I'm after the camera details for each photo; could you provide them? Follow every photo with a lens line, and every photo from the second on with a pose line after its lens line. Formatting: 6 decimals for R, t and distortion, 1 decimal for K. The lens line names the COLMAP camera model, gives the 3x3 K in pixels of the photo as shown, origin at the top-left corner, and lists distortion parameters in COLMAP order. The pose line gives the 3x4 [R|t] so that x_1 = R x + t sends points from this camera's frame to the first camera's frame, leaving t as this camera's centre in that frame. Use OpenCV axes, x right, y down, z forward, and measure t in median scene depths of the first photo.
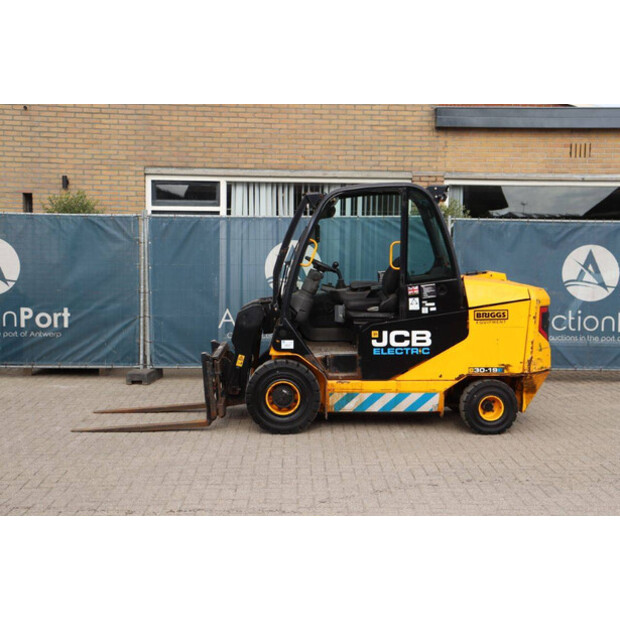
lens RADIAL K [[964.9, 0, 317.0], [0, 964.9, 309.5], [0, 0, 1]] dist [0.086961, 0.295417]
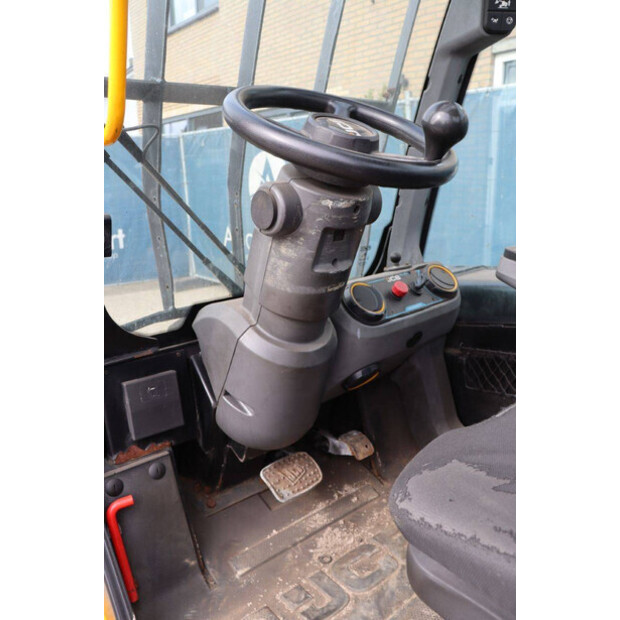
lens RADIAL K [[507.3, 0, 307.9], [0, 507.3, 313.5], [0, 0, 1]] dist [-0.168091, 0.143042]
pose [[0.625693, 0.183875, -0.758088, 0.065088], [-0.029357, 0.976684, 0.212665, -0.036301], [0.779517, -0.110808, 0.616503, 0.973073]]
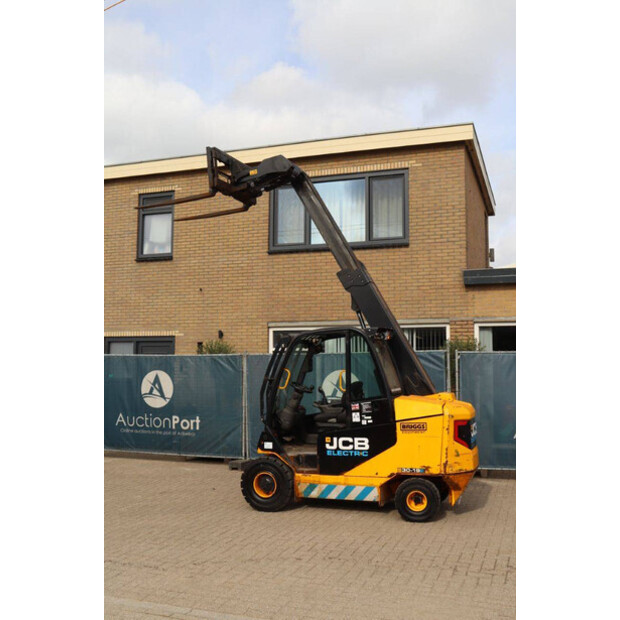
lens RADIAL K [[656.8, 0, 310.0], [0, 656.8, 310.0], [0, 0, 1]] dist [-0.048694, 0.006141]
pose [[0.934047, -0.044302, -0.354392, 0.364110], [-0.013855, 0.987036, -0.159902, -0.006080], [0.356882, 0.154266, 0.921324, 0.125637]]
